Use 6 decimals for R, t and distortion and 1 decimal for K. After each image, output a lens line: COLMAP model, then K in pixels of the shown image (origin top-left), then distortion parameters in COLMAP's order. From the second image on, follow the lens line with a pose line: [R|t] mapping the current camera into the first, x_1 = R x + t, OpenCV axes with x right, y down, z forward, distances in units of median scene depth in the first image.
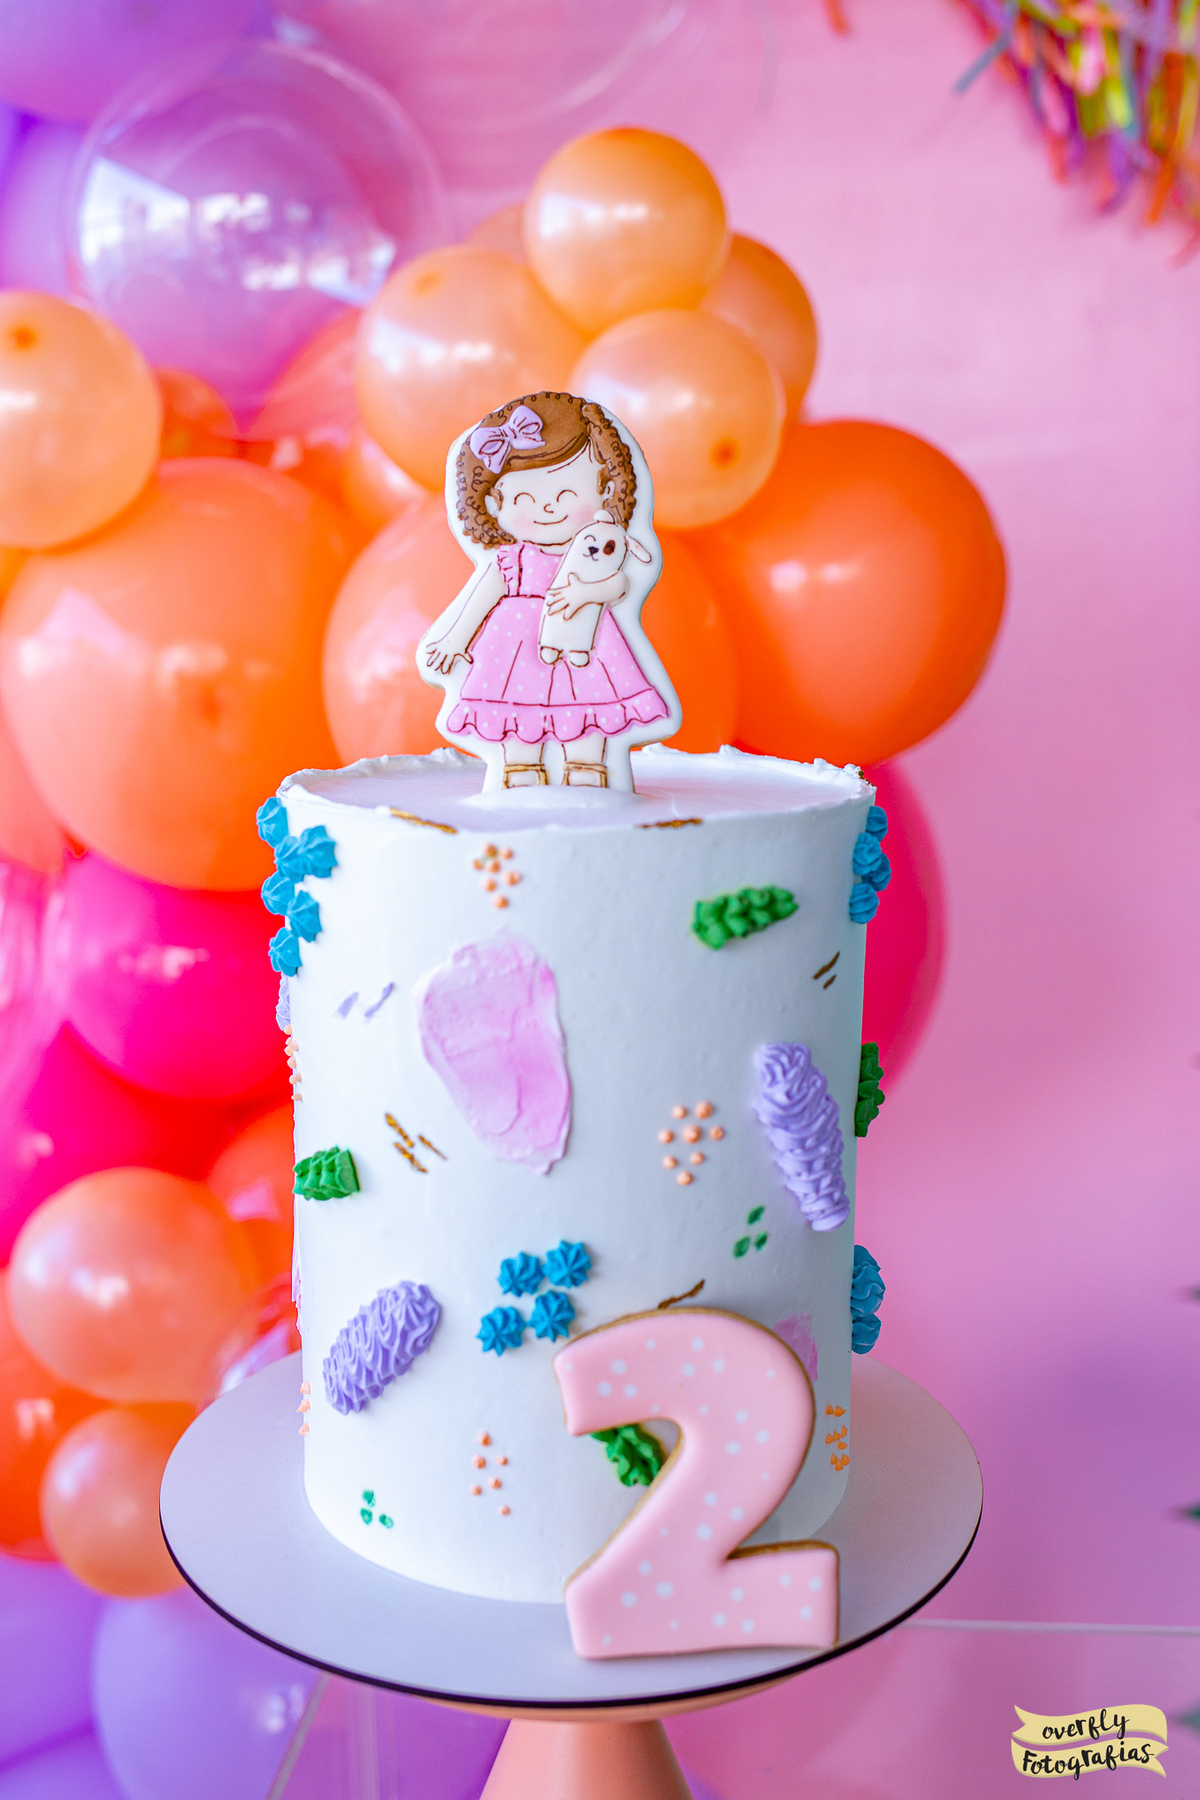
lens RADIAL K [[1845.8, 0, 600.0], [0, 1845.8, 900.0], [0, 0, 1]] dist [-0.088482, 0.182941]
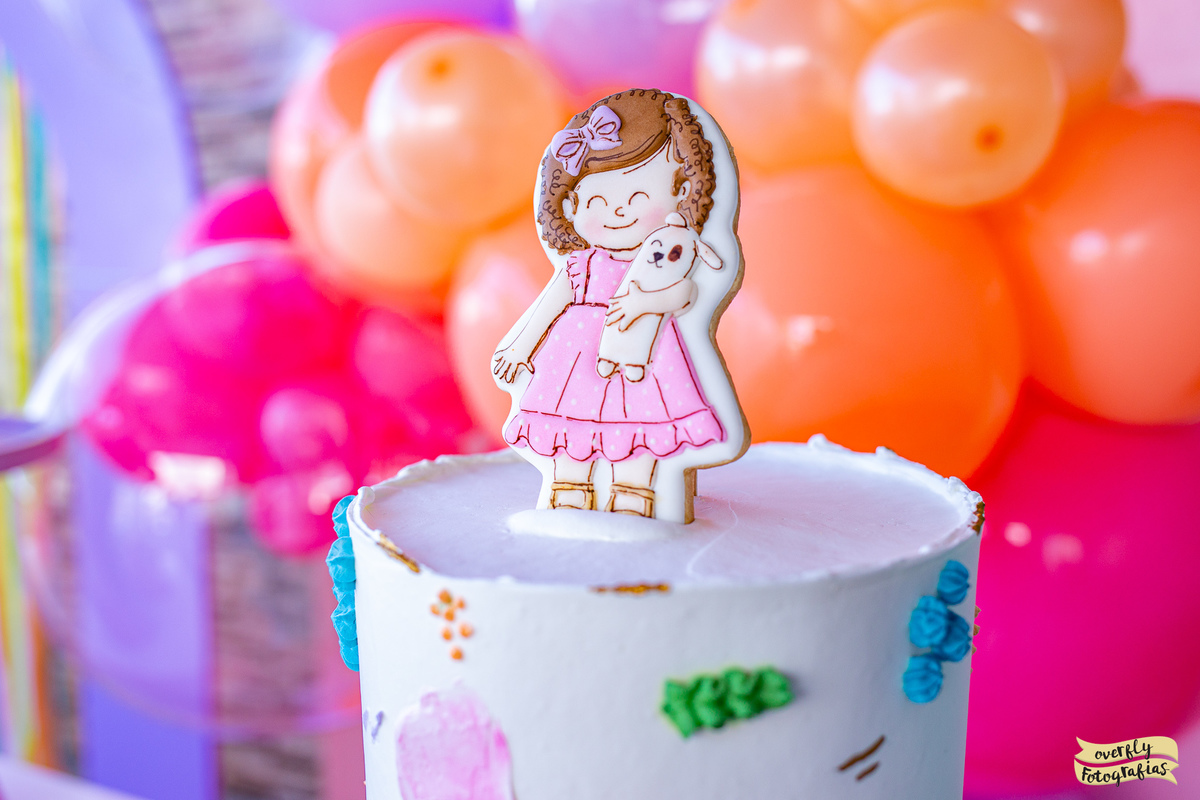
lens RADIAL K [[1230.5, 0, 600.0], [0, 1230.5, 400.0], [0, 0, 1]] dist [-0.088482, 0.182941]
pose [[0.913278, 0.047529, -0.404554, 0.225091], [-0.058632, 0.998166, -0.015093, -0.107032], [0.403094, 0.037504, 0.914390, 0.425096]]
